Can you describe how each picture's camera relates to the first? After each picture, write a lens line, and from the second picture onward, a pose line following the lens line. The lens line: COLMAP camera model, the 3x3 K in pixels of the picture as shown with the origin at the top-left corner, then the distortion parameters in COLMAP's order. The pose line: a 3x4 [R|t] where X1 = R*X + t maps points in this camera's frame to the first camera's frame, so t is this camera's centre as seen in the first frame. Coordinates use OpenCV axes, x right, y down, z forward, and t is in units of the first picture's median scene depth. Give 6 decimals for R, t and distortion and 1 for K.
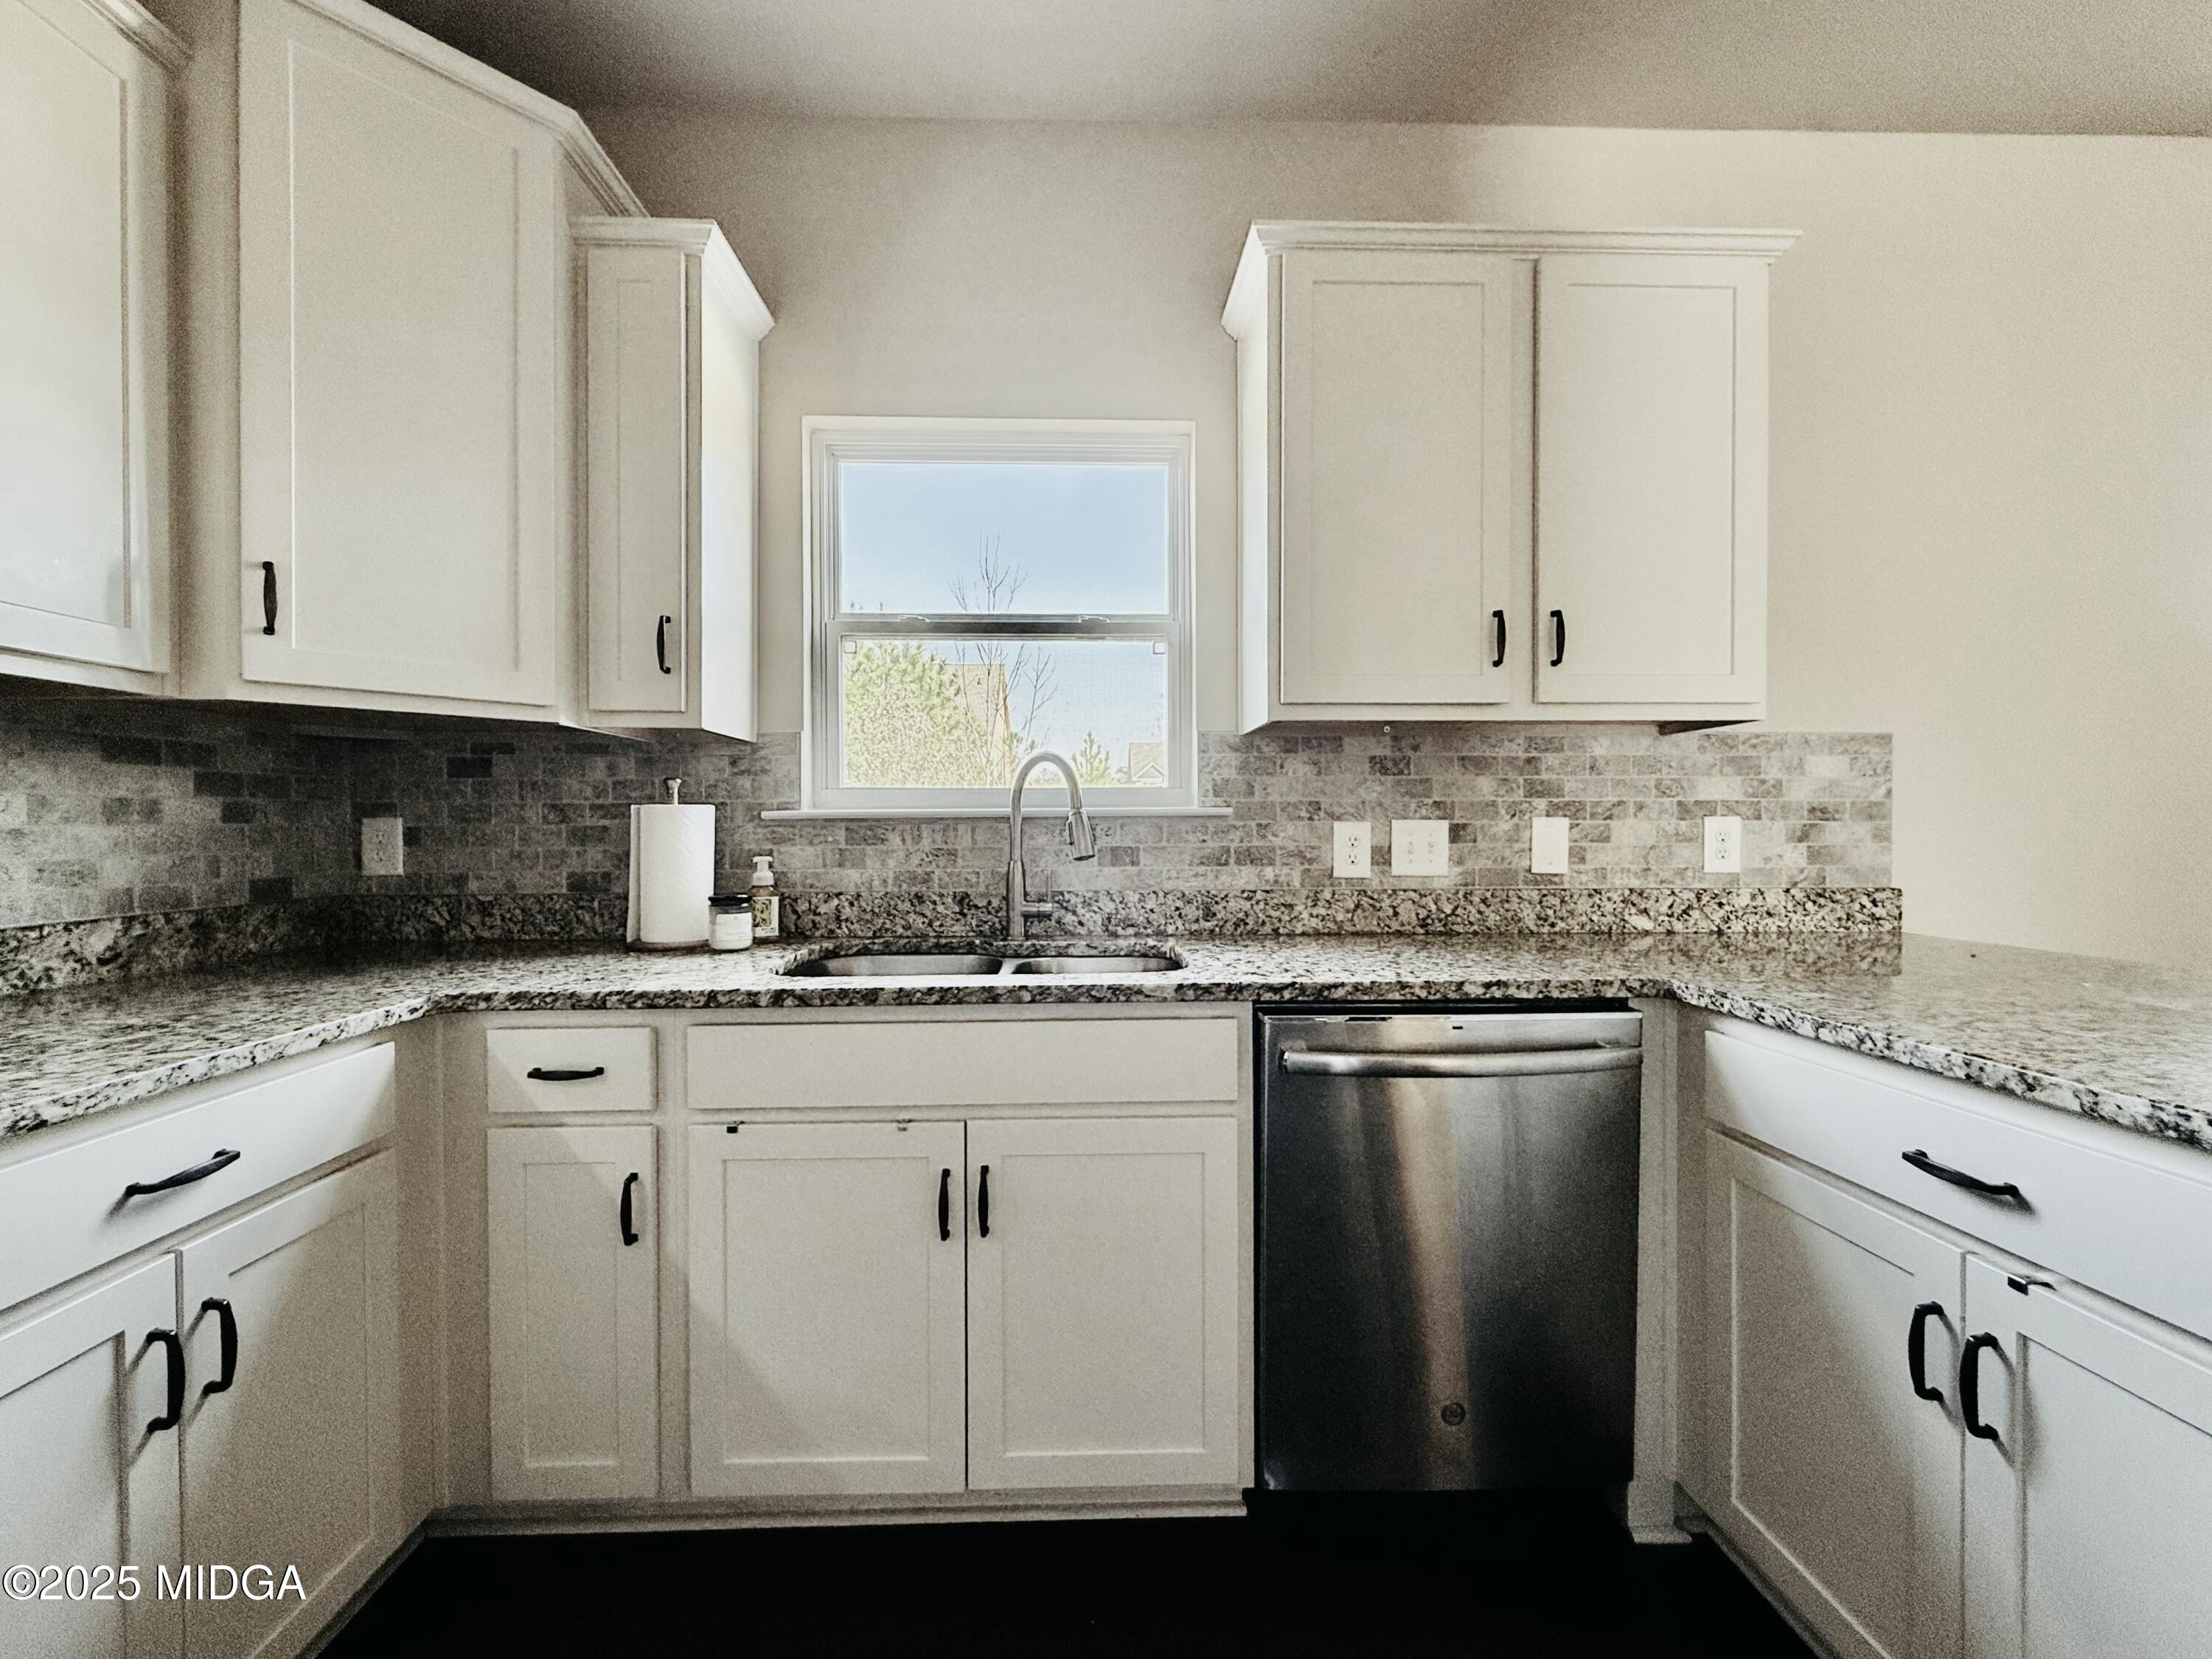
lens RADIAL K [[883.2, 0, 1102.3], [0, 883.2, 833.6], [0, 0, 1]] dist [0.003401, -0.000381]
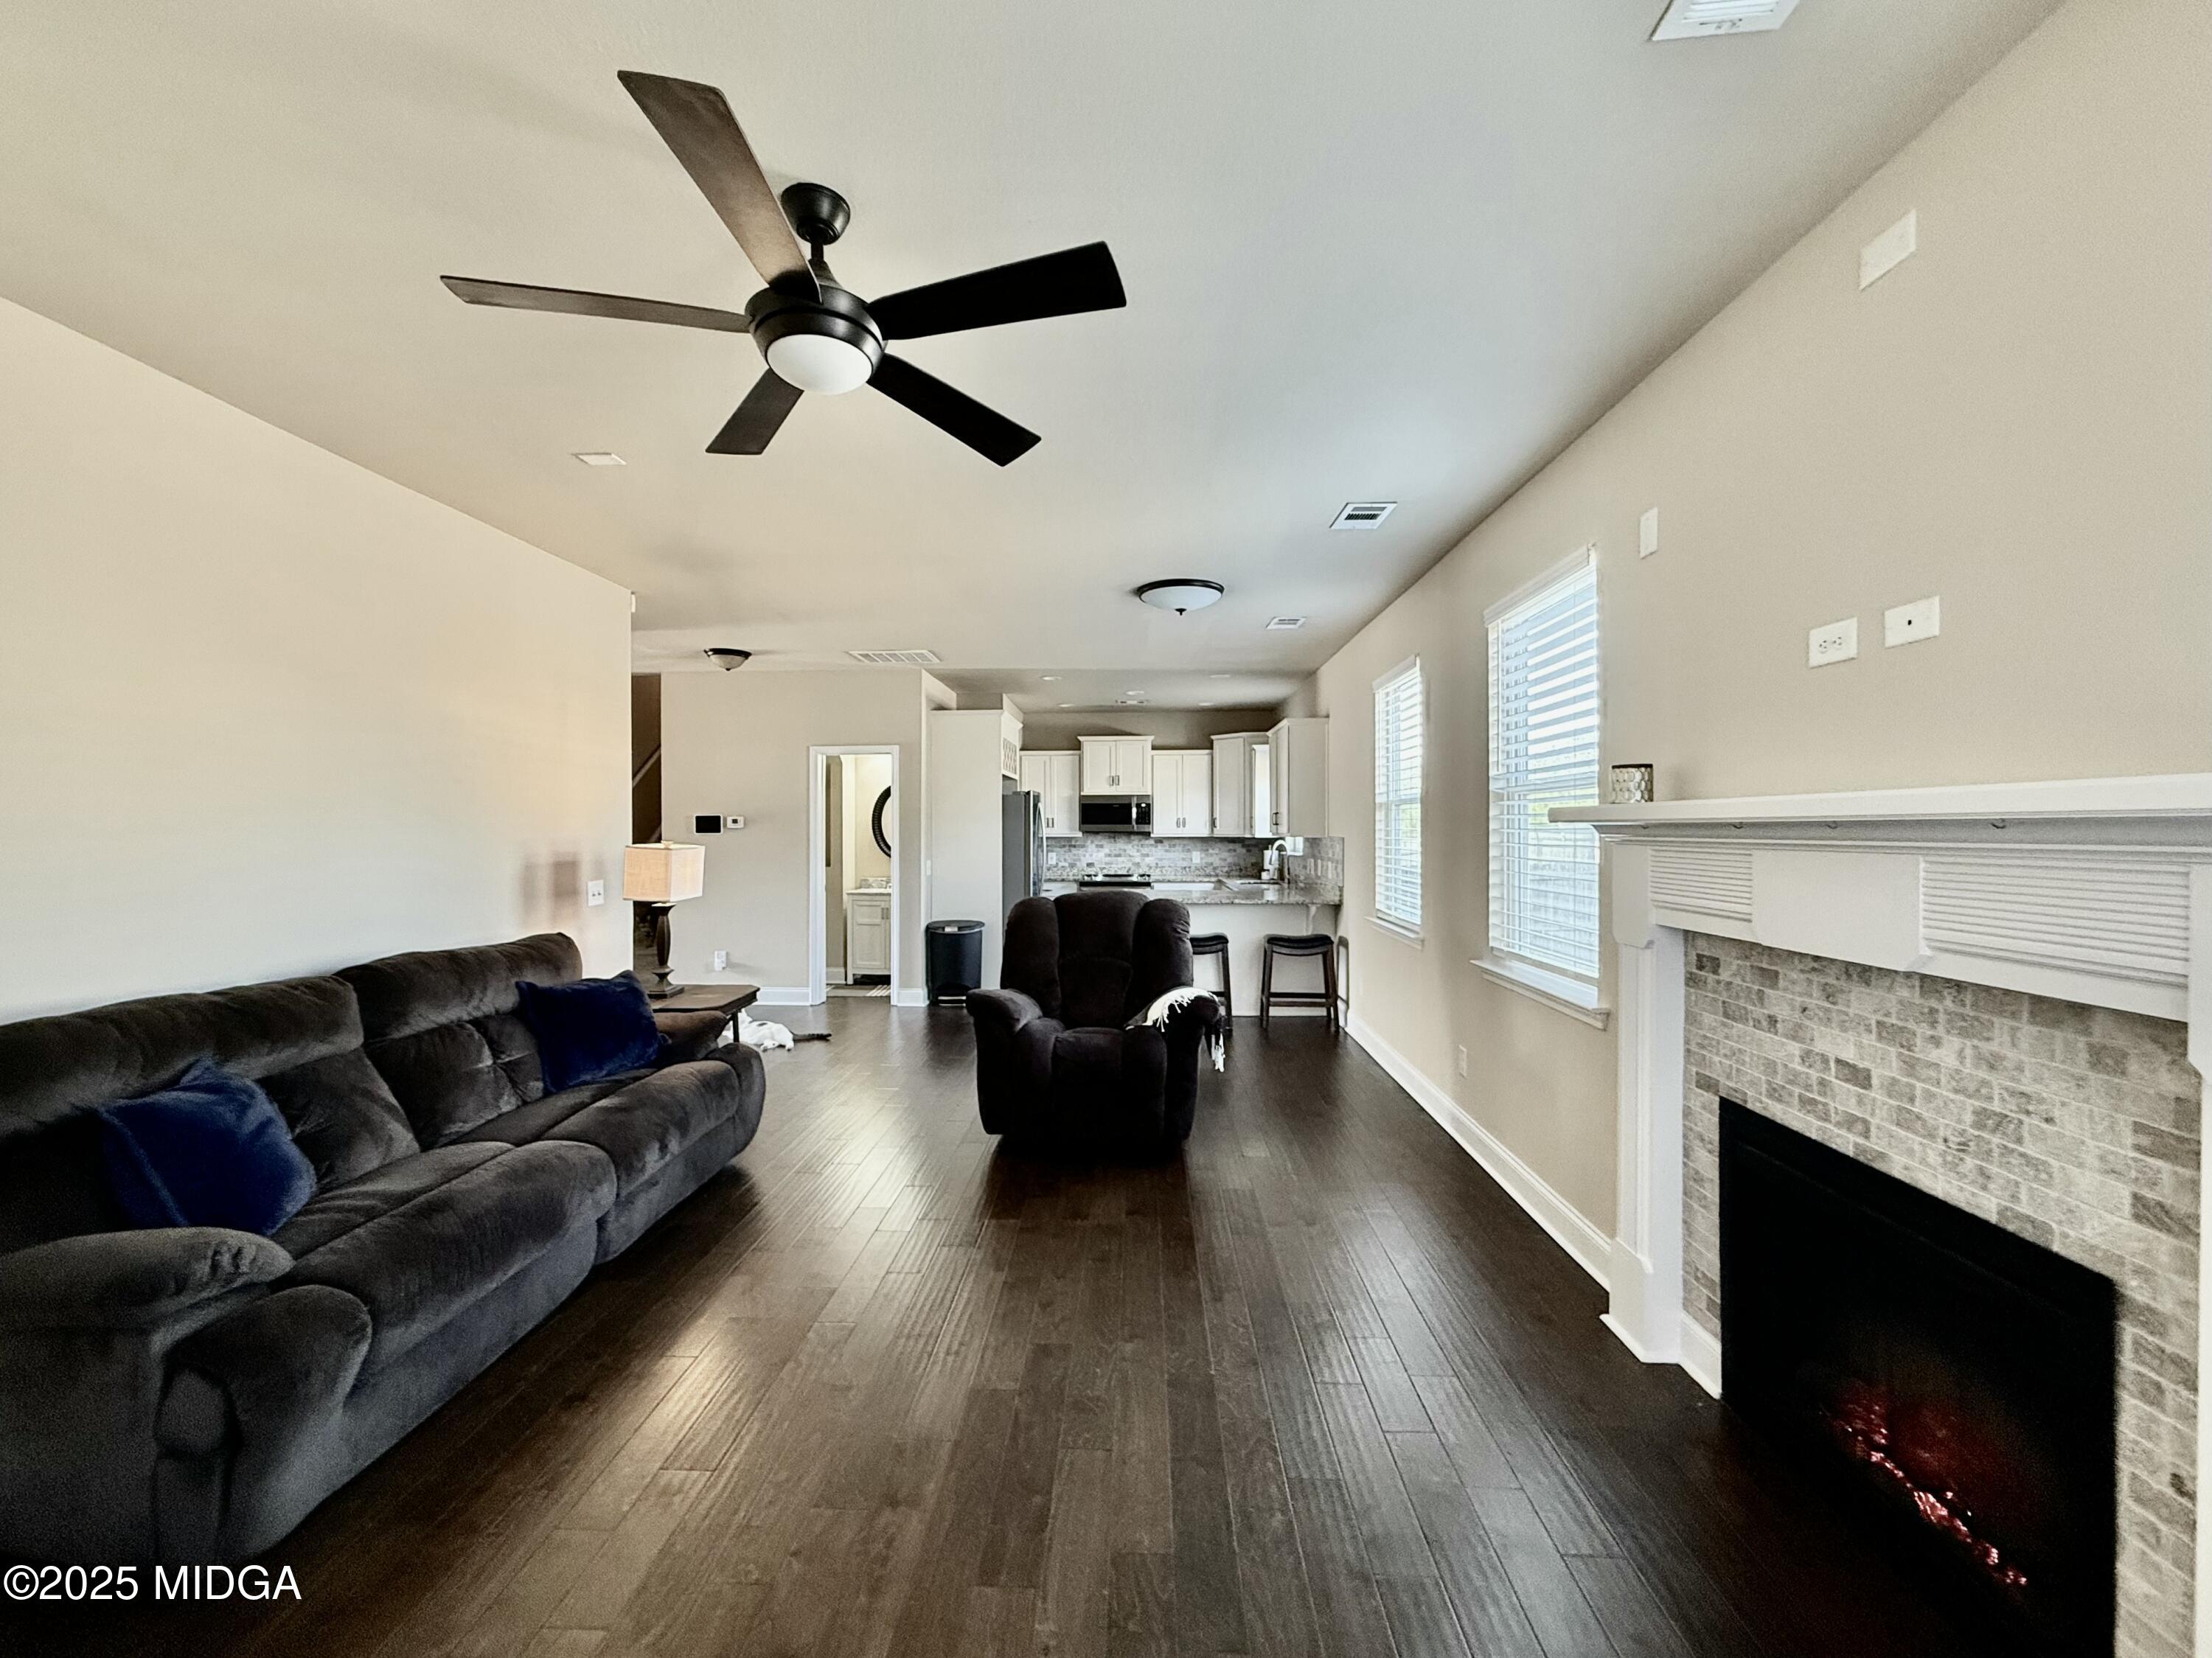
lens RADIAL K [[883.1, 0, 1098.6], [0, 883.1, 838.3], [0, 0, 1]] dist [0.003401, -0.000381]
pose [[-0.077700, 0.012657, -0.996896, 4.252266], [-0.013850, 0.999809, 0.013774, -0.148818], [0.996881, 0.014877, -0.077510, 0.397781]]
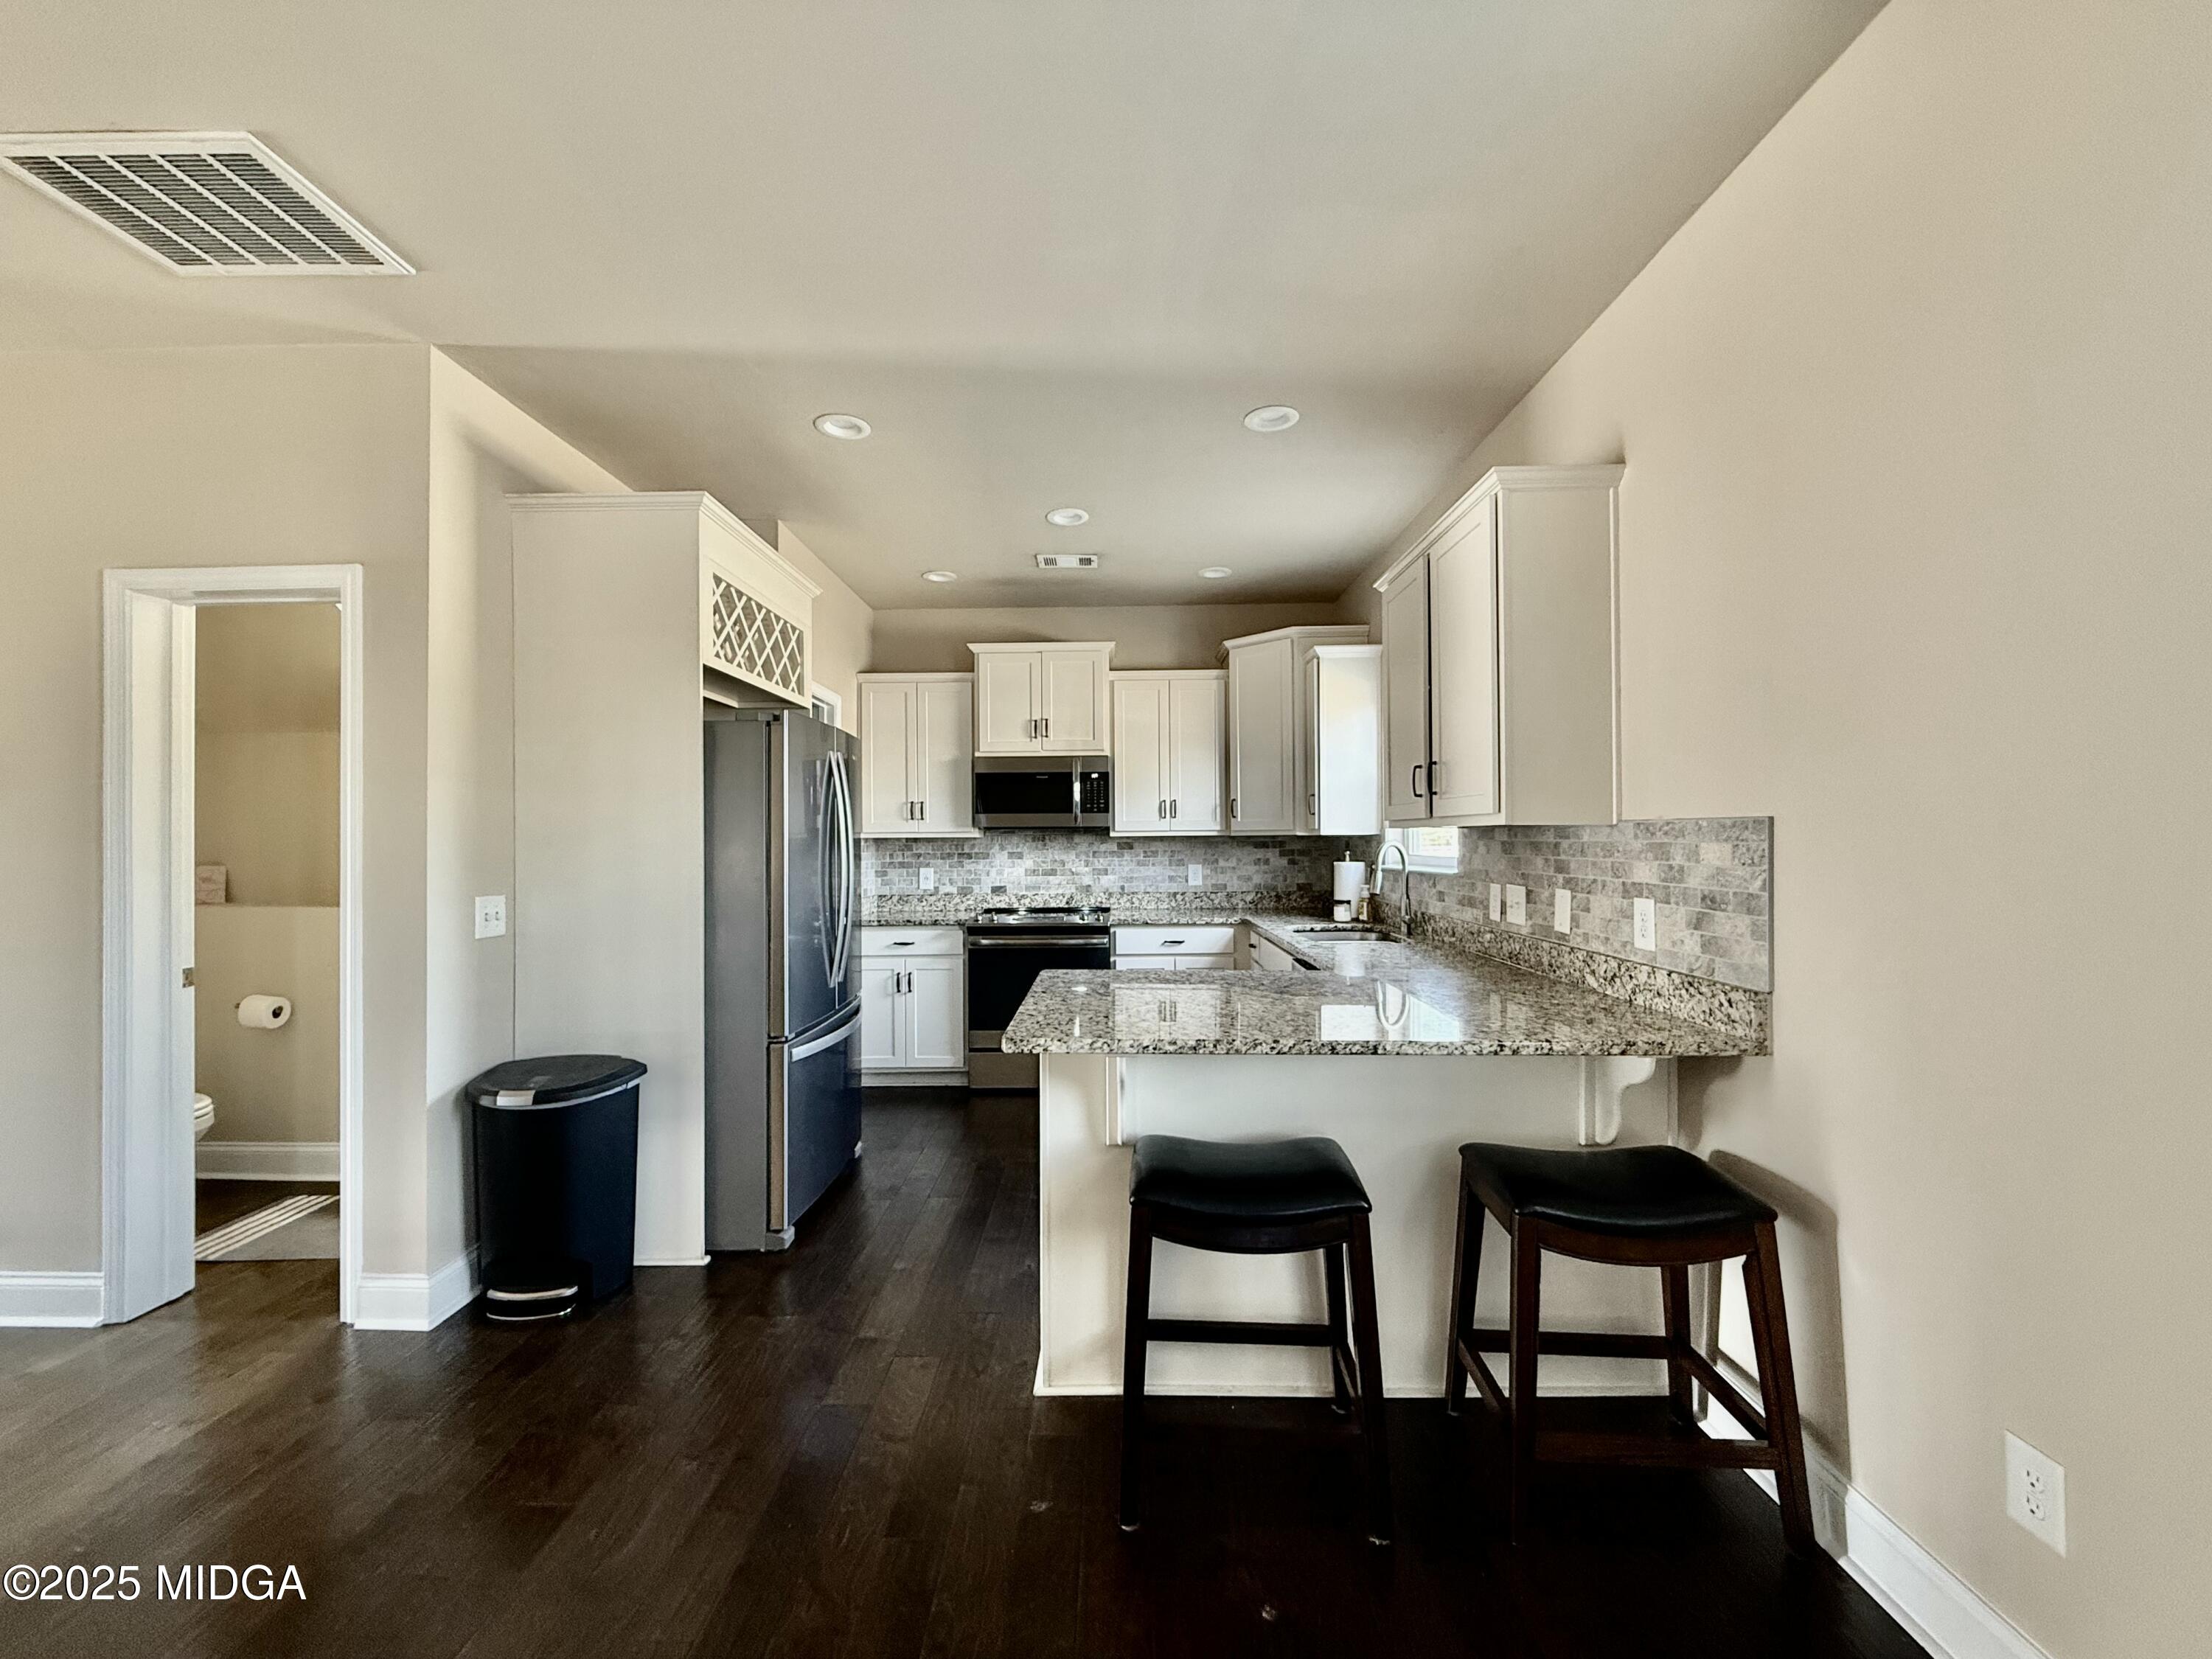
lens RADIAL K [[883.2, 0, 1097.7], [0, 883.2, 836.0], [0, 0, 1]] dist [0.003401, -0.000381]
pose [[-0.048520, -0.001038, -0.998822, 1.890024], [-0.008101, 0.999967, -0.000646, -0.093029], [0.998789, 0.008060, -0.048526, 0.396588]]
